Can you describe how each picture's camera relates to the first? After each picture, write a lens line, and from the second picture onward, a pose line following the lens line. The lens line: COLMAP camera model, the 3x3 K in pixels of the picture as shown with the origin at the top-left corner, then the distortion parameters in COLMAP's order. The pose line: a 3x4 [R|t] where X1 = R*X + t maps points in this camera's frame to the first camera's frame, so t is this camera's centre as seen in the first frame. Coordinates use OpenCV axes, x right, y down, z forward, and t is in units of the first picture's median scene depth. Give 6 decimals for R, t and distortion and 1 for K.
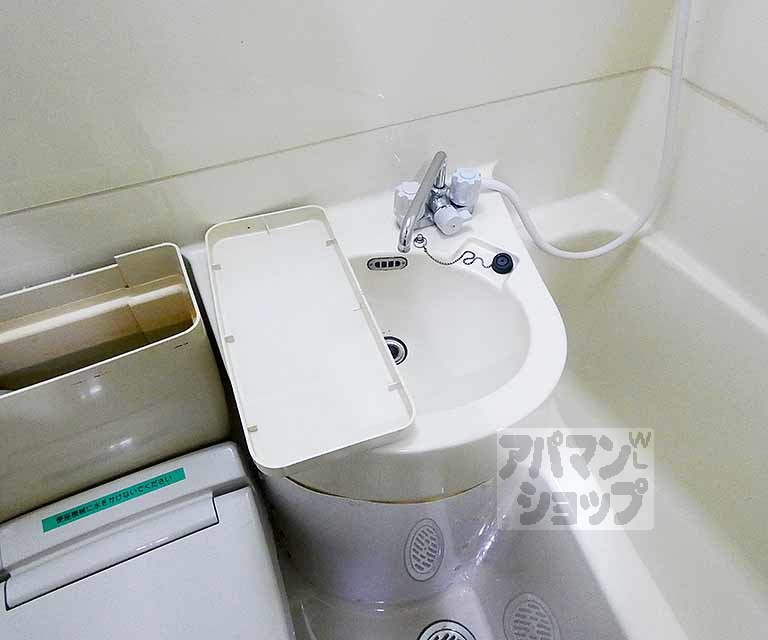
lens RADIAL K [[537.3, 0, 384.0], [0, 537.3, 320.0], [0, 0, 1]] dist [0.000636, 0.003082]
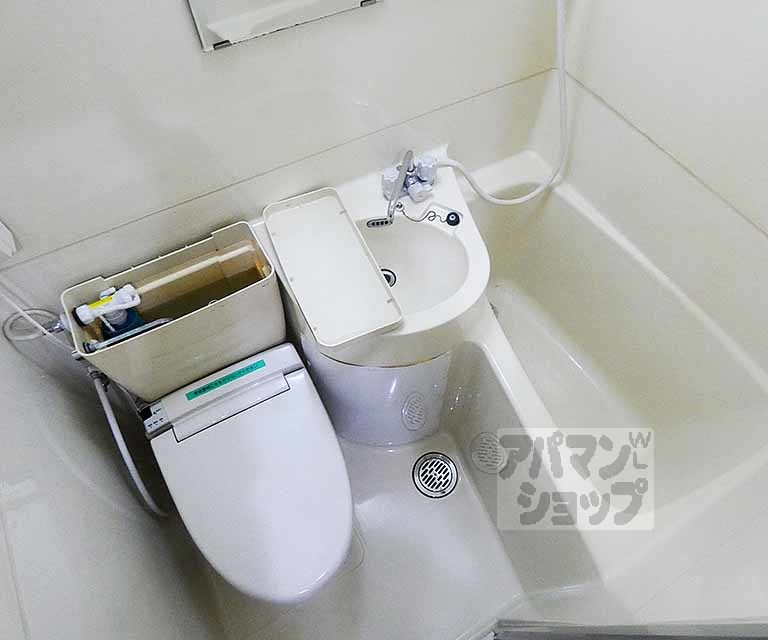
lens RADIAL K [[500.8, 0, 402.3], [0, 500.8, 319.2], [0, 0, 1]] dist [-0.006545, -0.002458]
pose [[0.996219, -0.071509, 0.049327, -0.020819], [0.063227, 0.986233, 0.152797, -0.047307], [-0.059575, -0.149101, 0.987026, -0.478904]]
